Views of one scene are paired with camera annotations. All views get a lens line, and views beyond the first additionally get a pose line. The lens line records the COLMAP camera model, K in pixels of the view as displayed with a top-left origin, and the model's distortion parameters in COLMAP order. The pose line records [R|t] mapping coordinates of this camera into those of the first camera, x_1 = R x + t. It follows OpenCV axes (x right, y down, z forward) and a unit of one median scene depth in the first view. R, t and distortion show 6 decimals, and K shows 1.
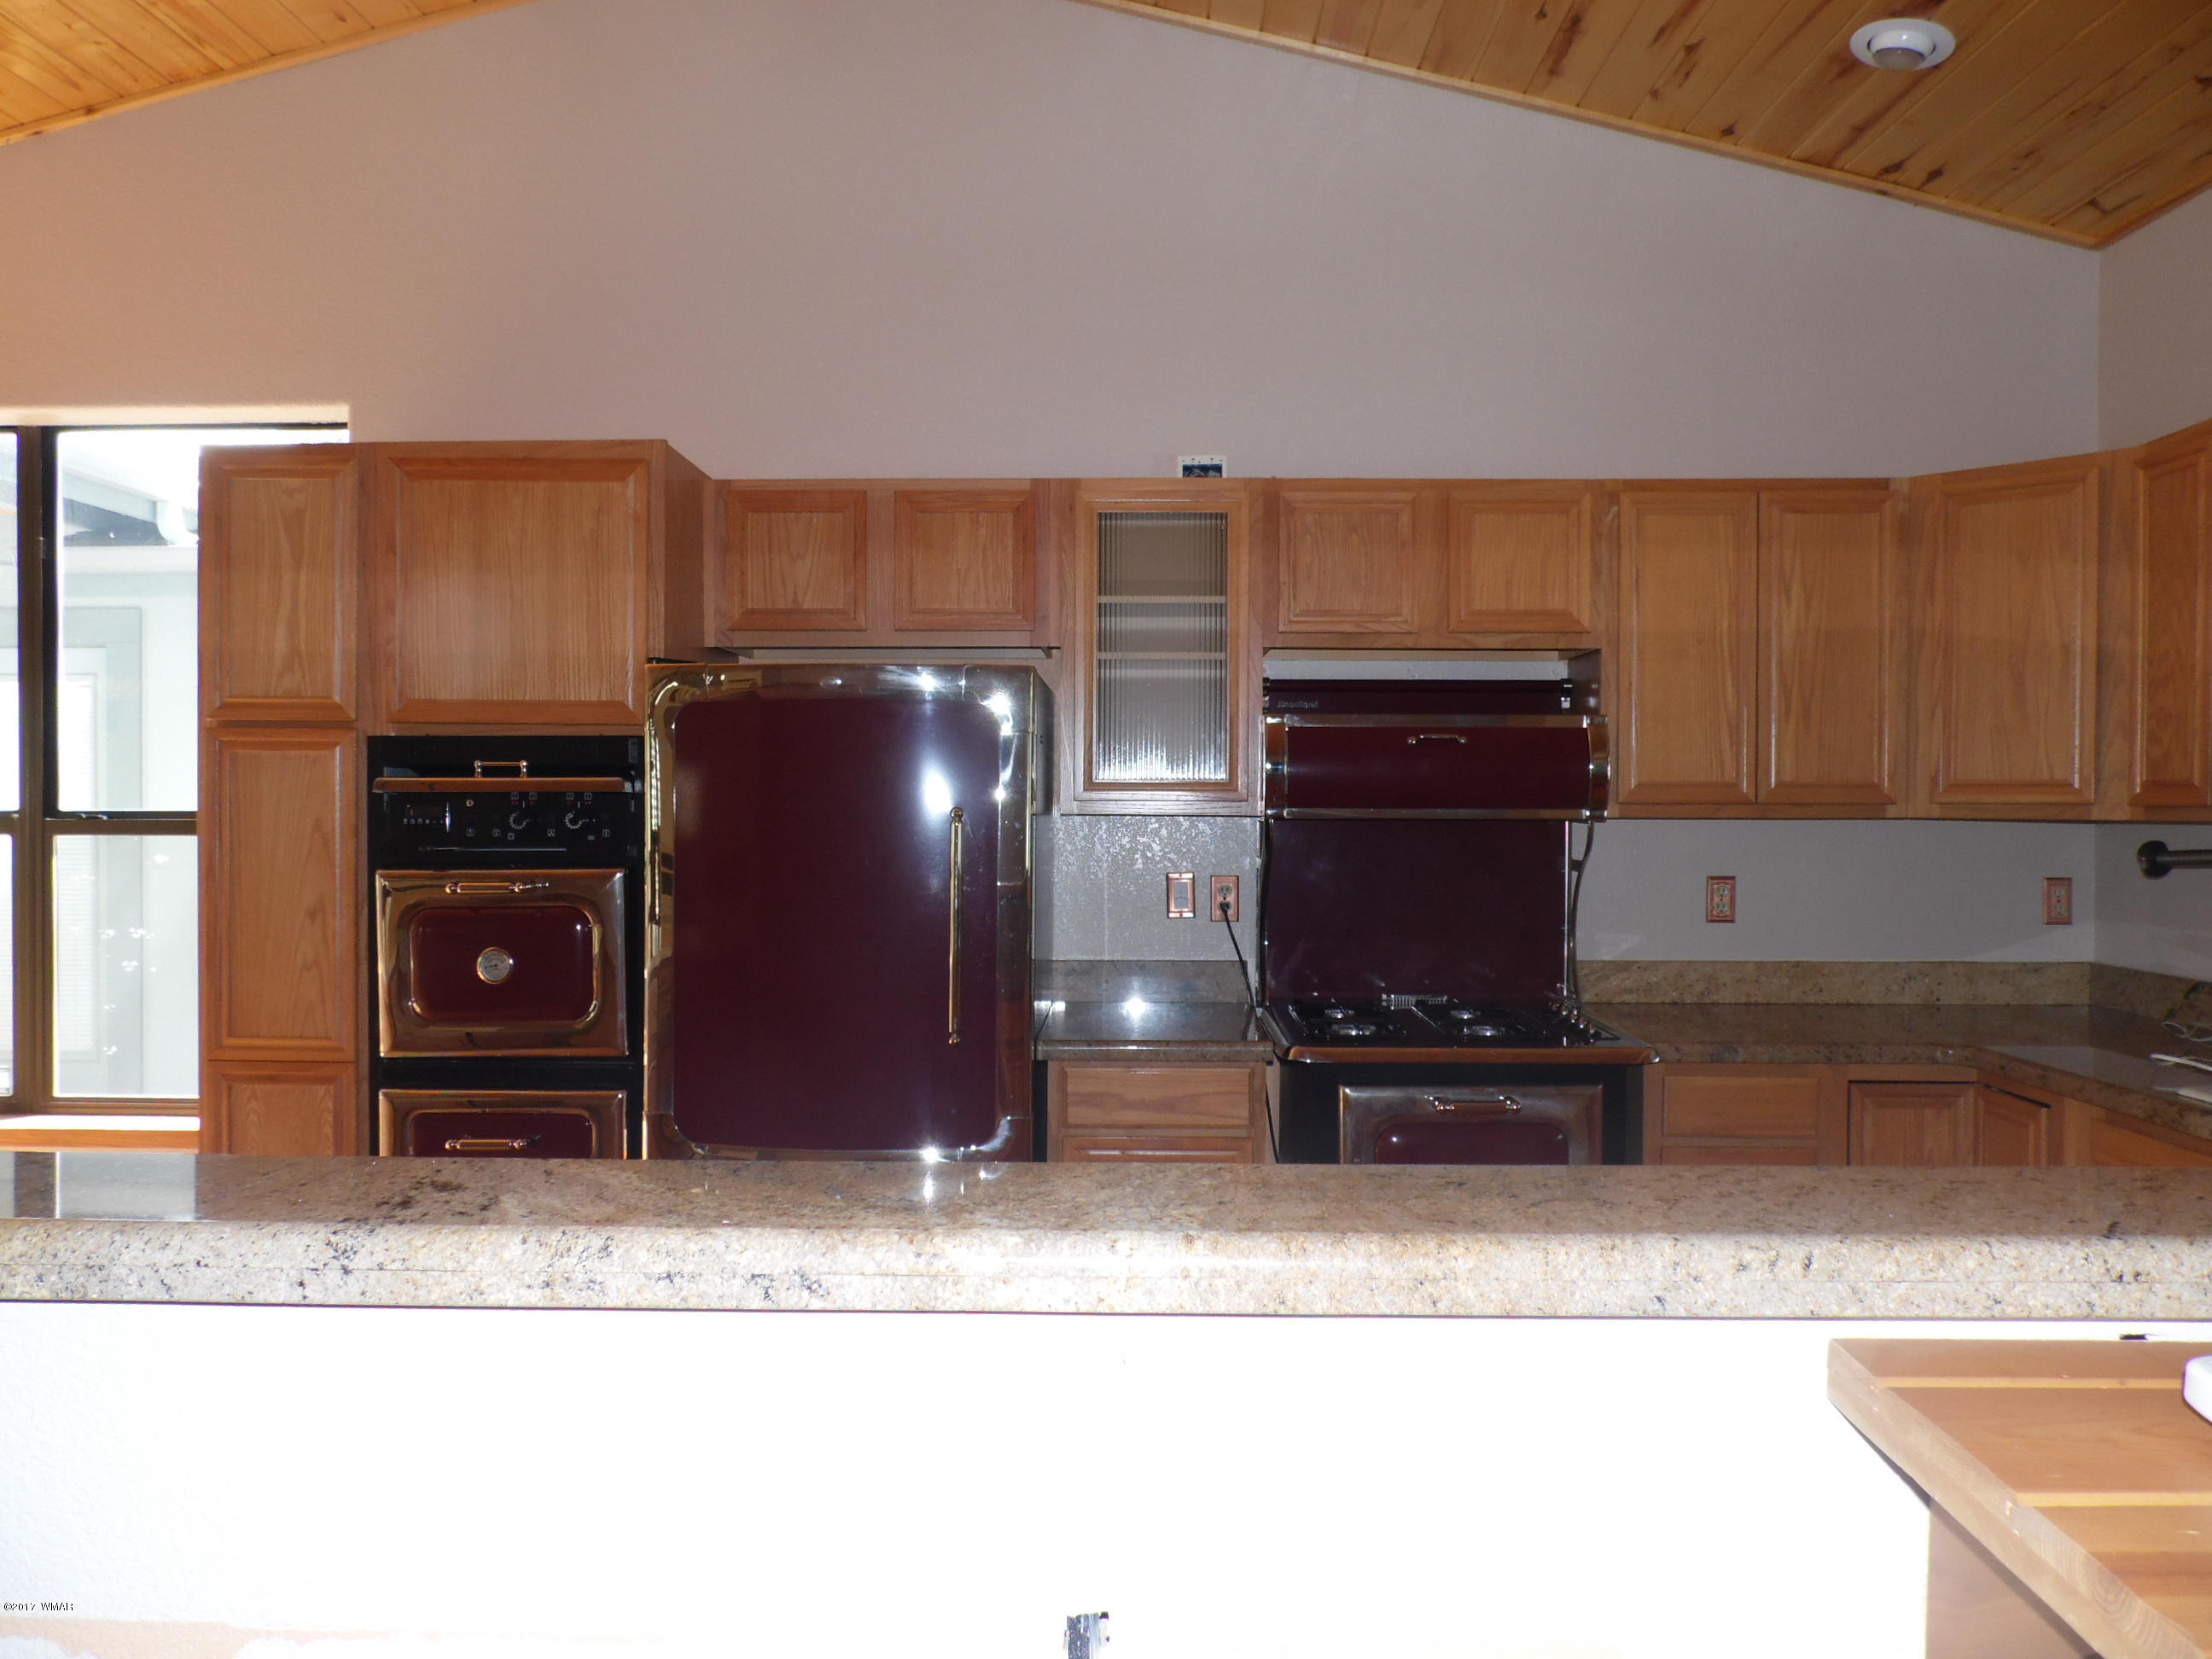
lens RADIAL K [[1541.6, 0, 1106.0], [0, 1541.6, 829.5], [0, 0, 1]] dist [-0.010246, -0.004606]
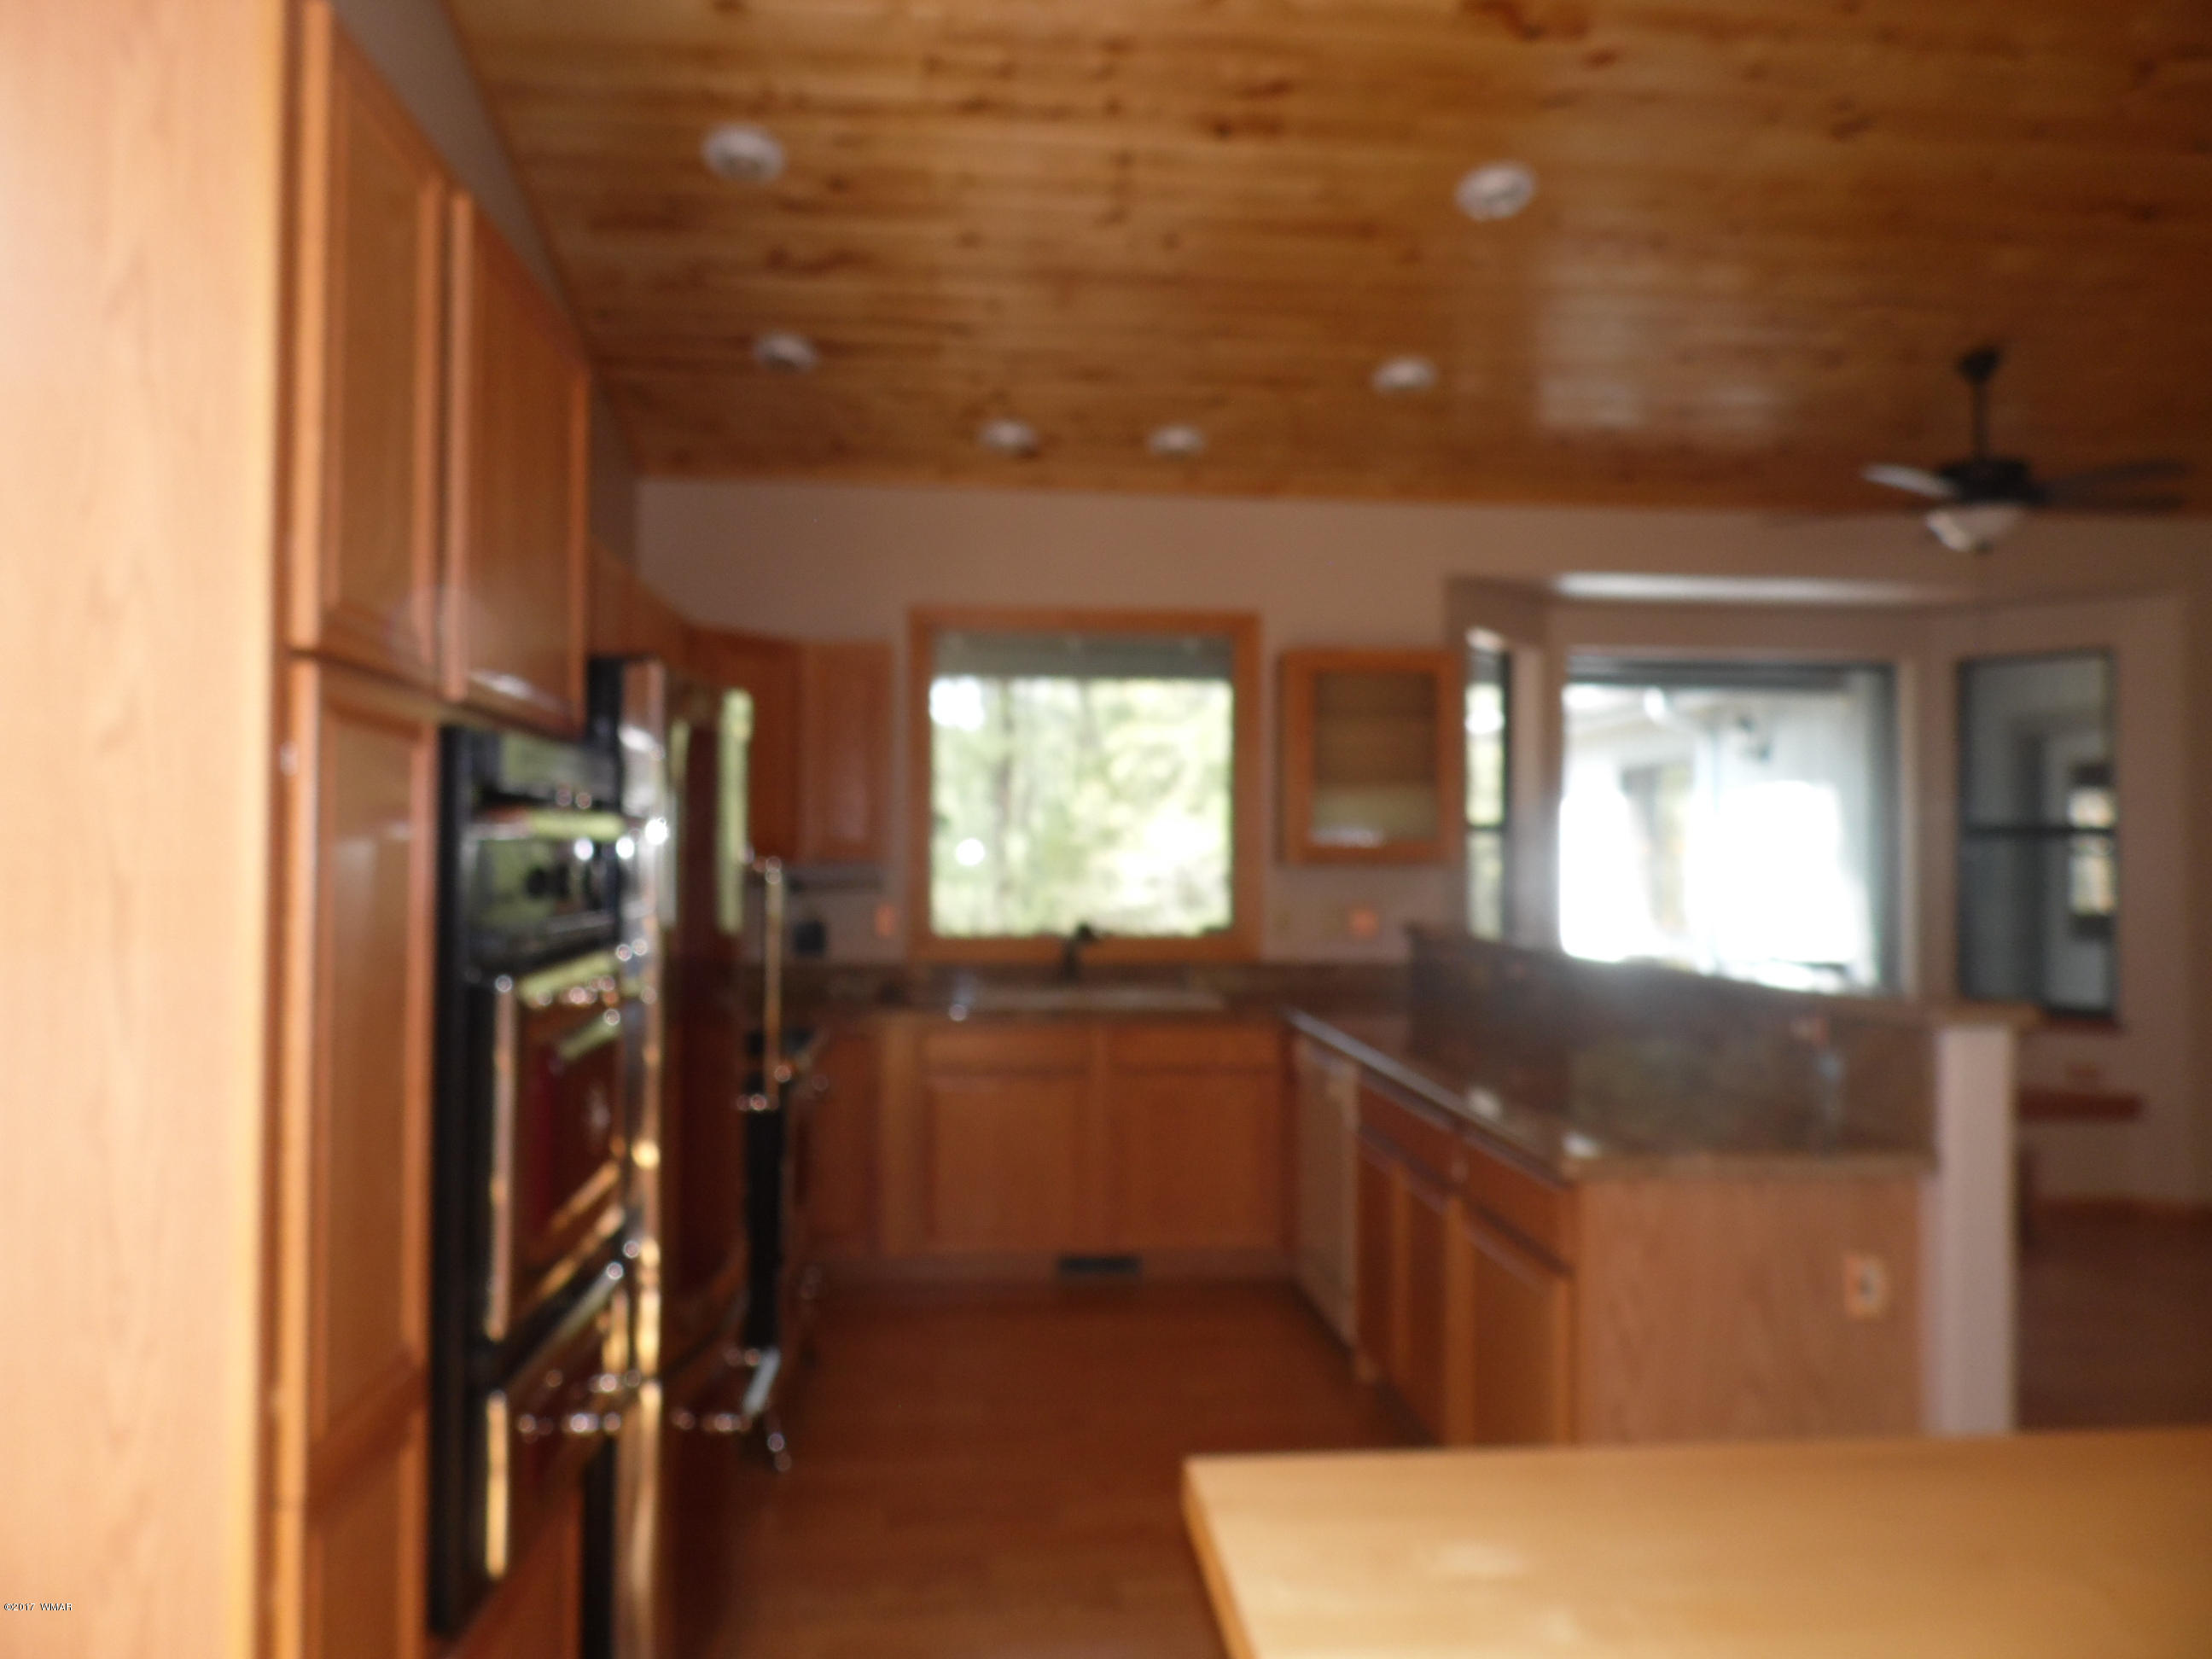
lens RADIAL K [[1541.6, 0, 1106.0], [0, 1541.6, 829.5], [0, 0, 1]] dist [-0.010246, -0.004606]
pose [[-0.117710, 0.017124, 0.992900, -1.006163], [0.004651, 0.999850, -0.016692, -0.013431], [-0.993037, 0.002653, -0.117772, 0.839548]]
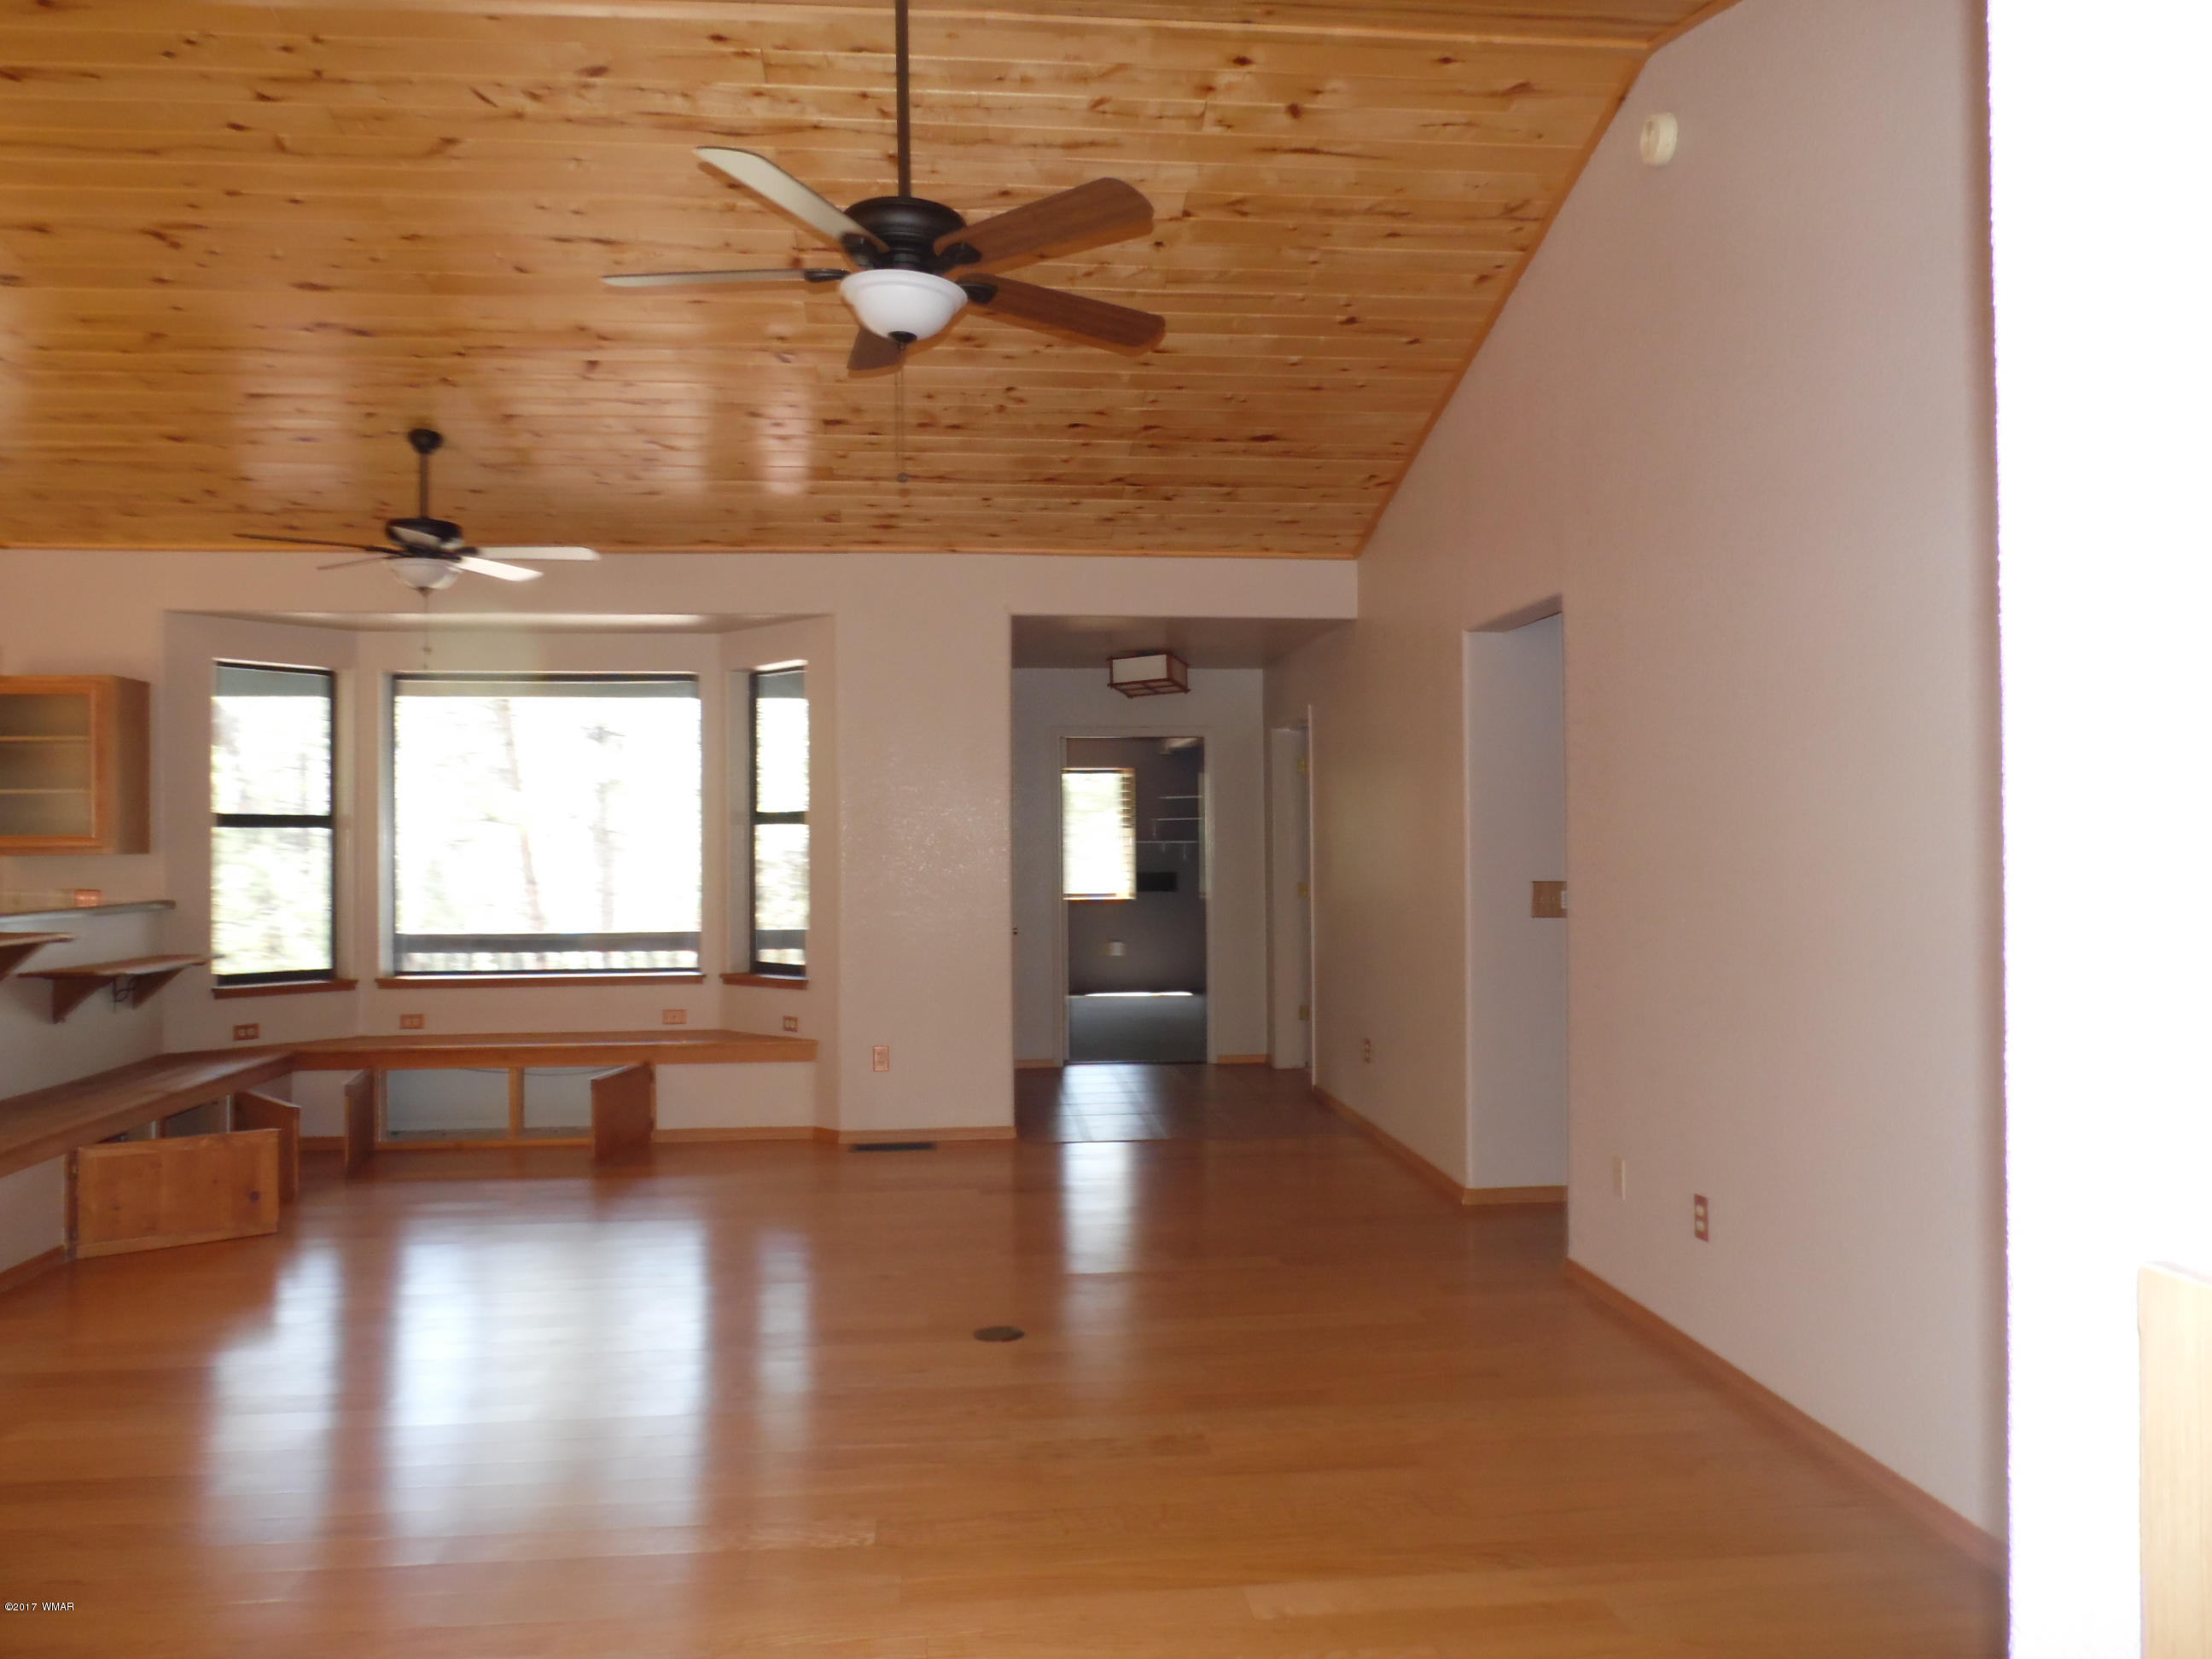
lens RADIAL K [[1541.6, 0, 1106.0], [0, 1541.6, 829.5], [0, 0, 1]] dist [-0.010246, -0.004606]
pose [[-0.119853, 0.008341, 0.992757, -1.531376], [0.020038, 0.999781, -0.005981, 0.006767], [-0.992589, 0.019176, -0.119994, -0.778789]]
